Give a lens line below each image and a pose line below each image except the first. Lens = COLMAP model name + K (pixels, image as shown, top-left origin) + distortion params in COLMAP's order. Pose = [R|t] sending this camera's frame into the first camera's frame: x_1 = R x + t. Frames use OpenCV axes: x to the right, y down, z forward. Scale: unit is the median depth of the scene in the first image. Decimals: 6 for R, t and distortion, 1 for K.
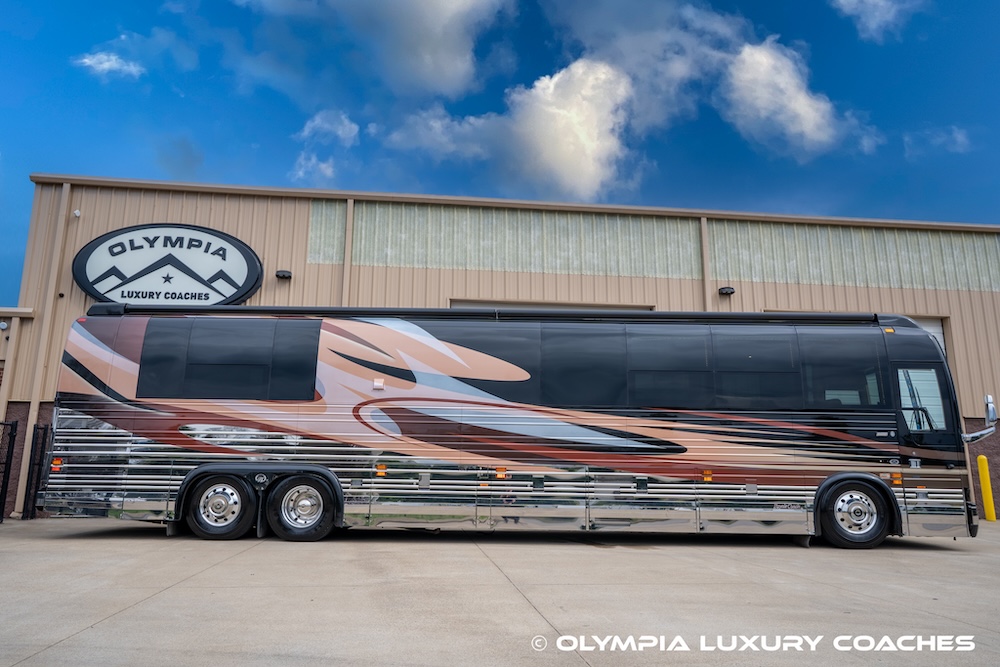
lens RADIAL K [[718.4, 0, 480.2], [0, 718.4, 346.5], [0, 0, 1]] dist [0.003085, 0.006142]
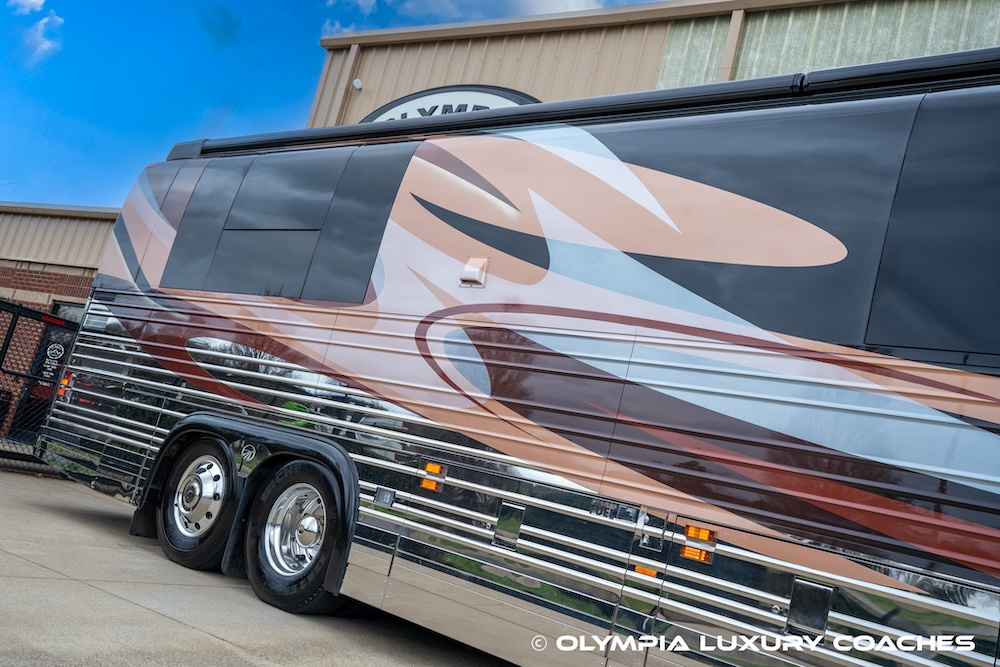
lens RADIAL K [[928.2, 0, 500.3], [0, 928.2, 340.9], [0, 0, 1]] dist [0.054087, 0.000000]
pose [[0.764639, 0.067672, -0.640896, 0.210994], [-0.109422, 0.993665, -0.025628, 0.103693], [0.635101, 0.089724, 0.767200, 0.603191]]
